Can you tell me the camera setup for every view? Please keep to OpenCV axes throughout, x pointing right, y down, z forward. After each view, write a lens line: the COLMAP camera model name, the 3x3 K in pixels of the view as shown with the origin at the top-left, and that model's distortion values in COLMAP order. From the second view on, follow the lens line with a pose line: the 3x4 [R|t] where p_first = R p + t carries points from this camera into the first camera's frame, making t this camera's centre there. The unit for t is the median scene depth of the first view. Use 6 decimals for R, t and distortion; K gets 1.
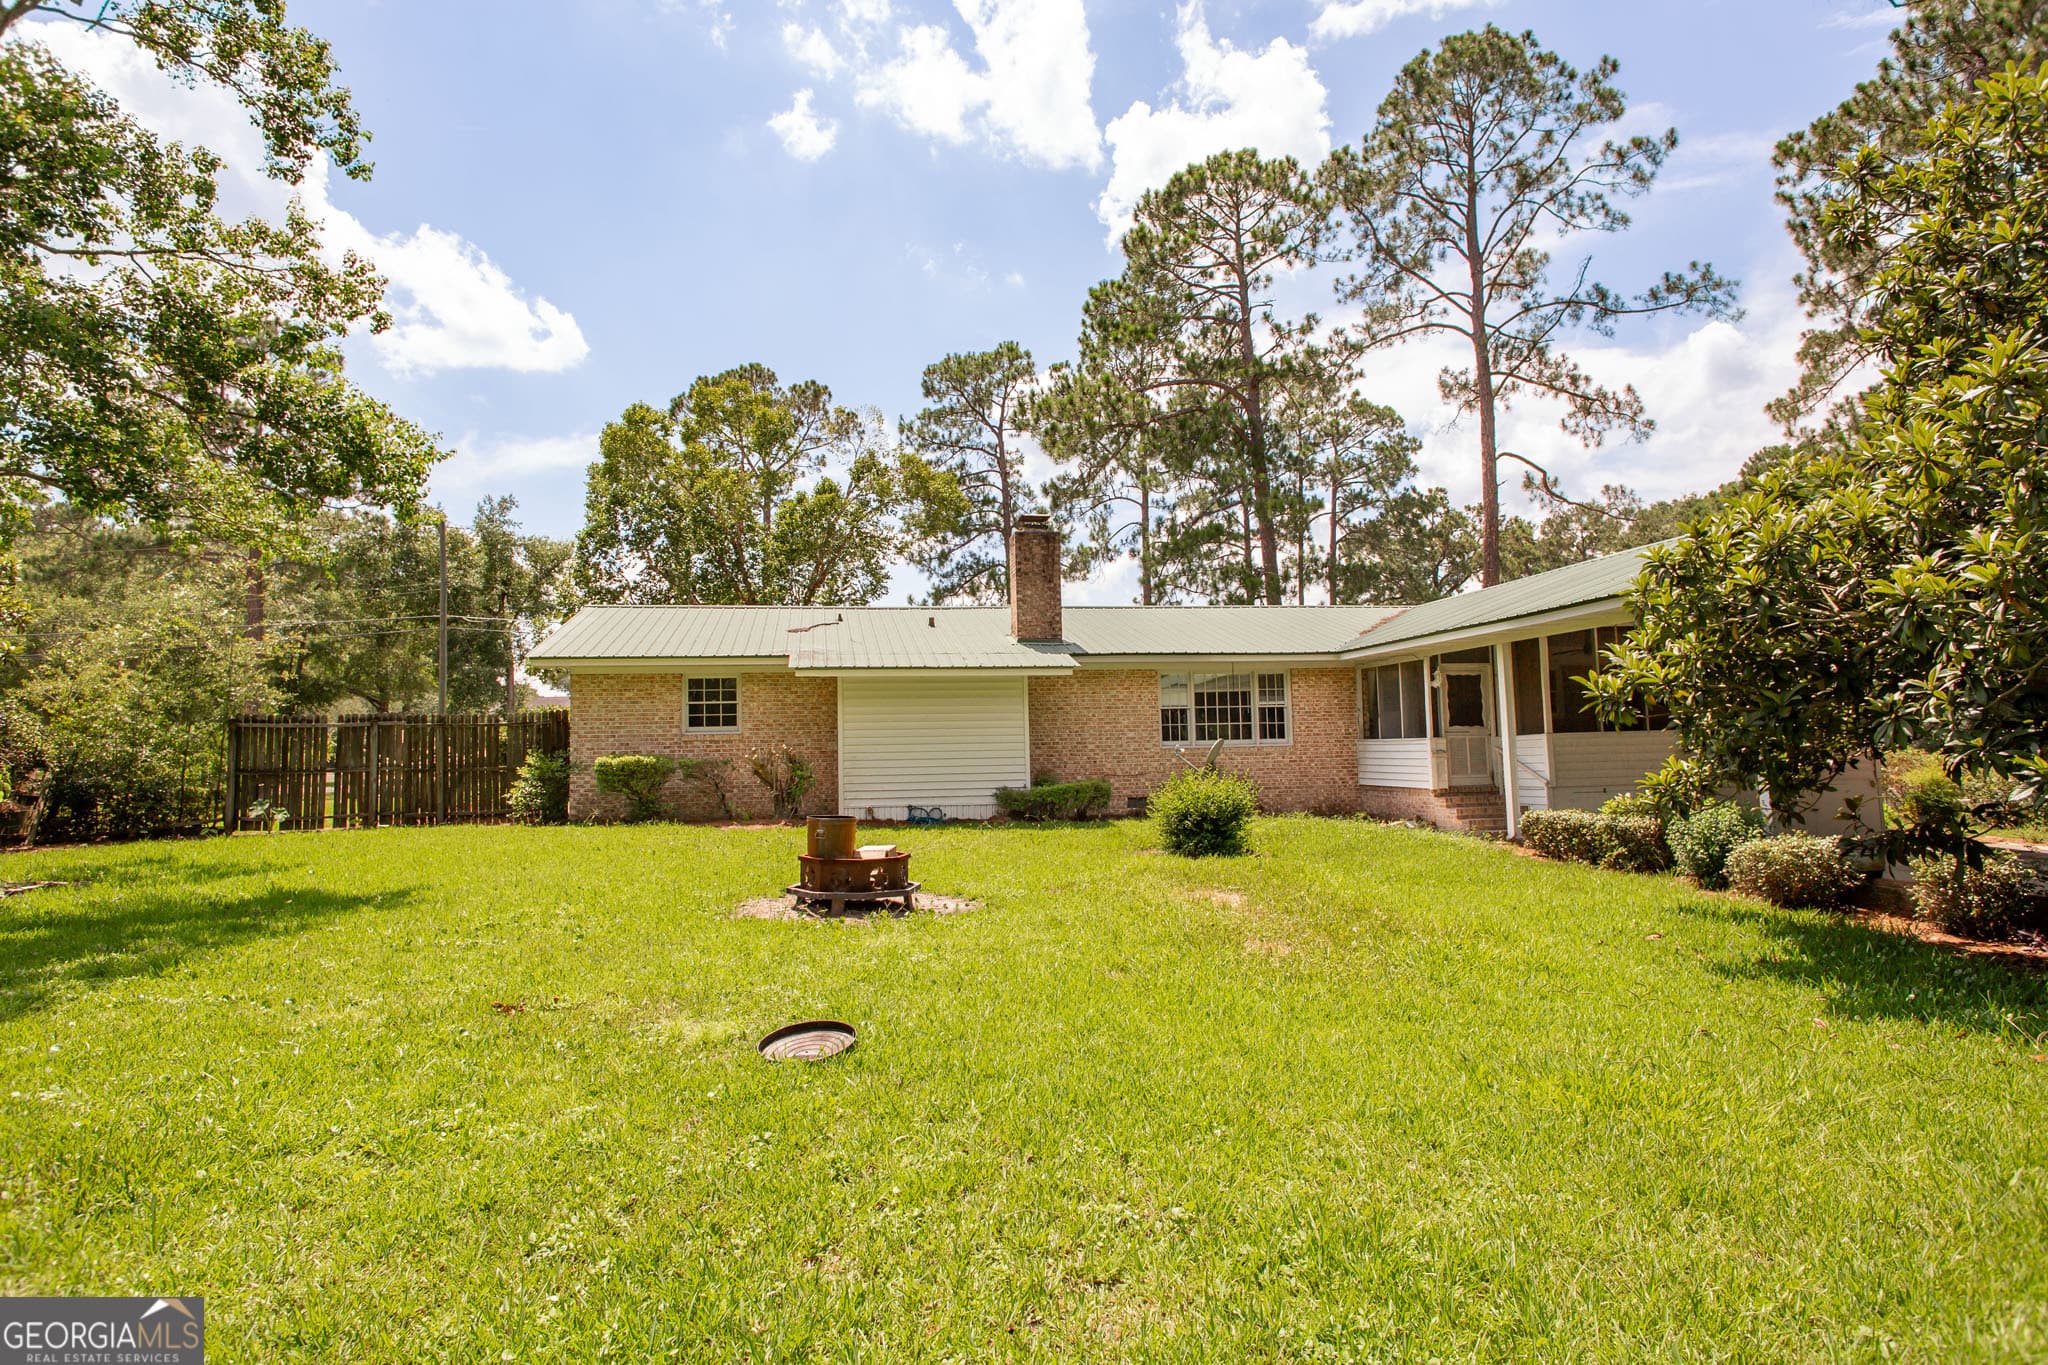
lens RADIAL K [[1177.9, 0, 1028.4], [0, 1177.9, 769.8], [0, 0, 1]] dist [0.007194, 0.000439]
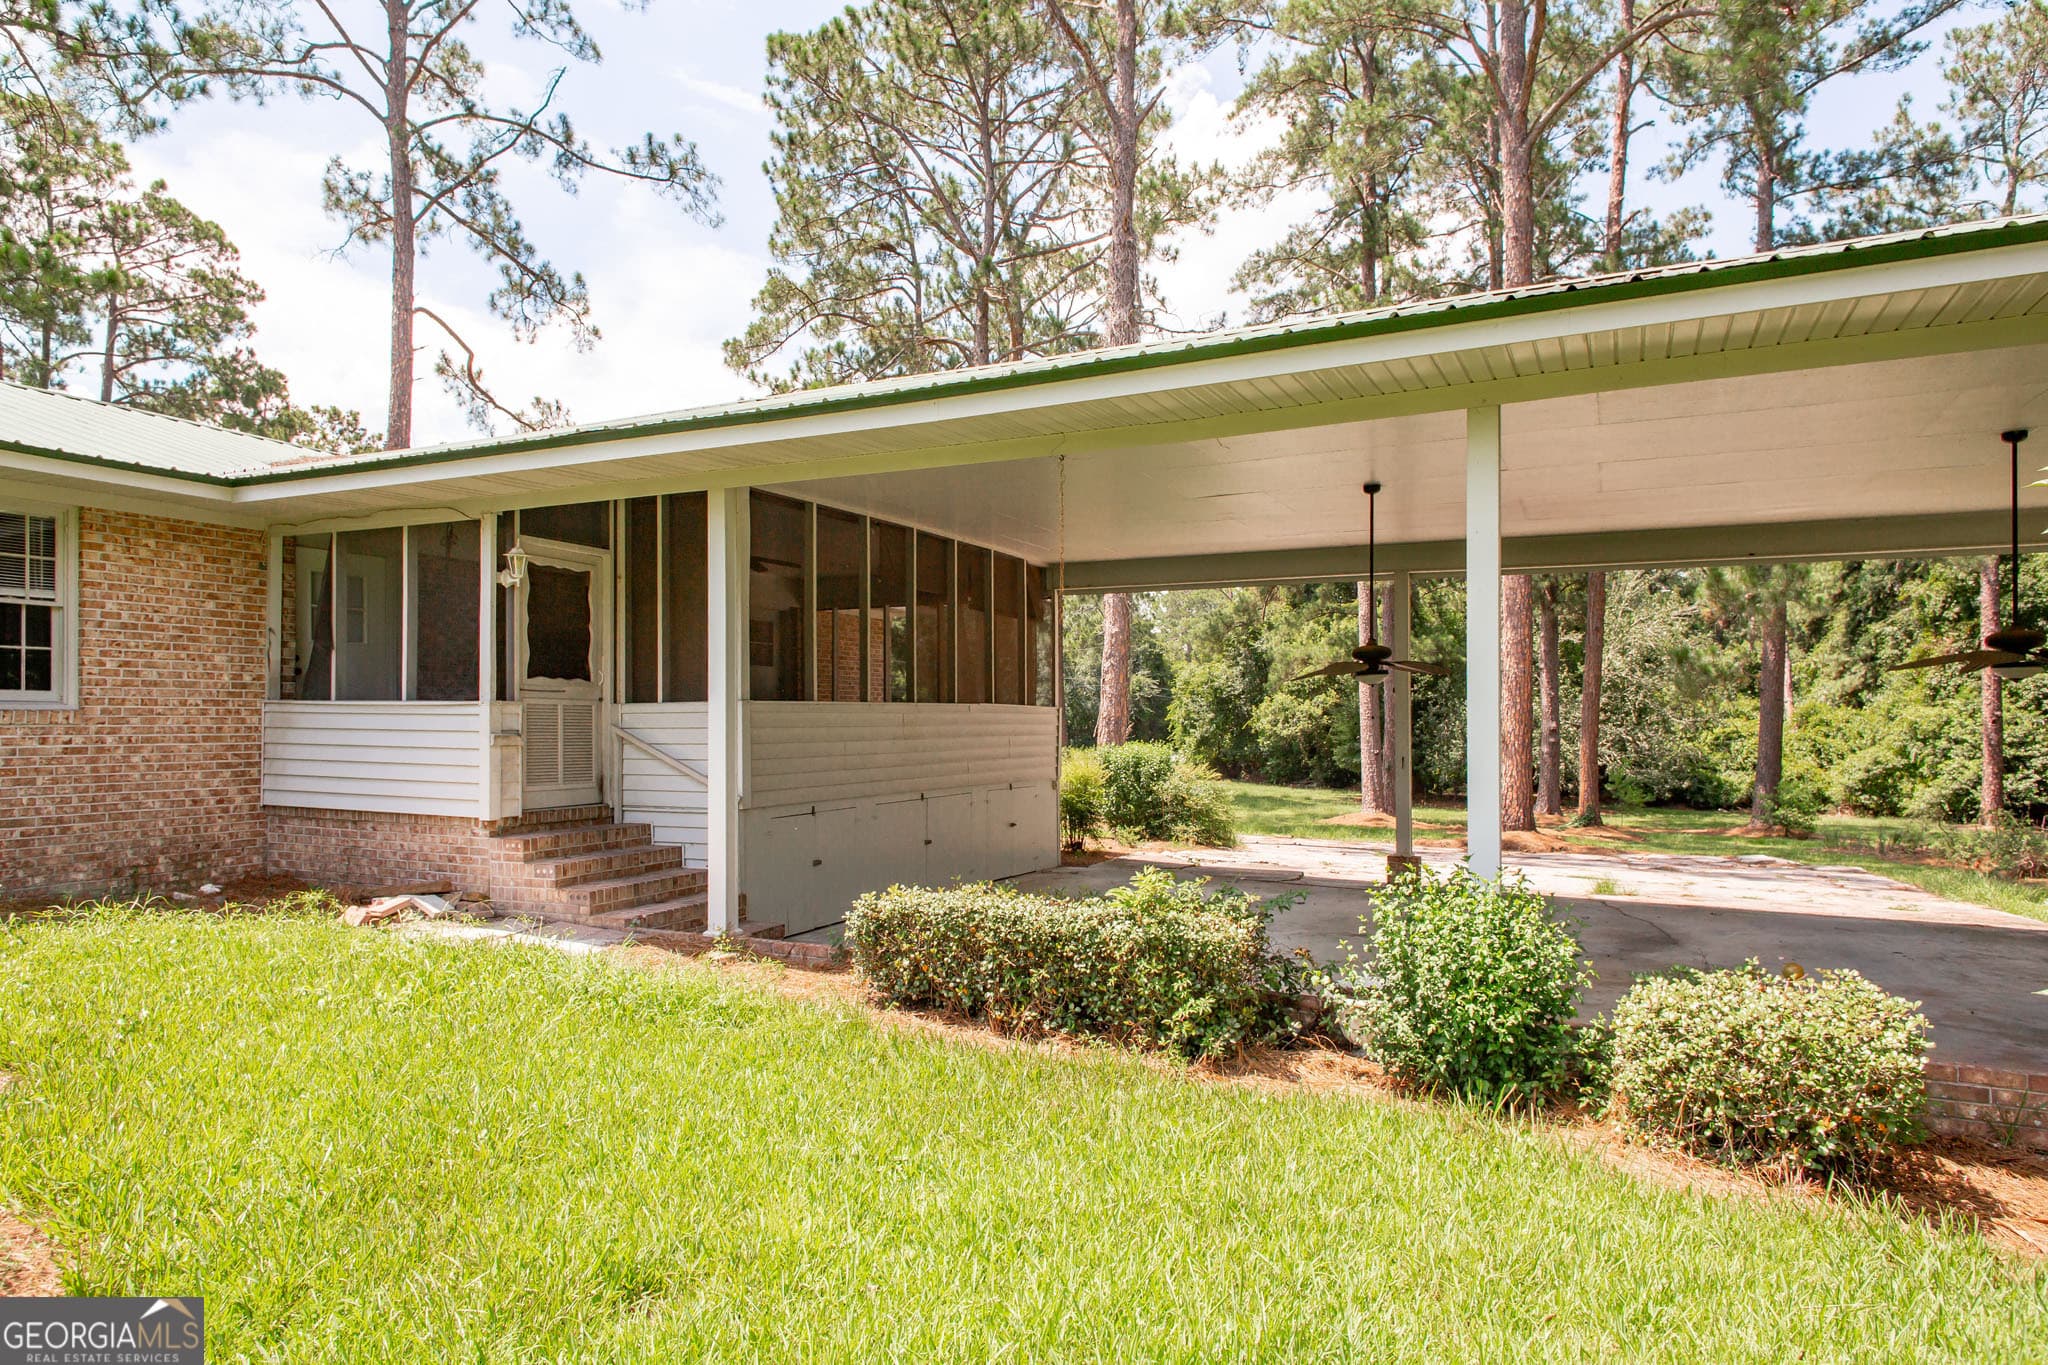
lens RADIAL K [[1175.8, 0, 1021.6], [0, 1175.8, 695.4], [0, 0, 1]] dist [0.011494, -0.000450]
pose [[0.594164, 0.038811, 0.803407, 0.056523], [-0.006737, 0.999040, -0.043280, -0.006122], [-0.804316, 0.020303, 0.593855, 0.303586]]
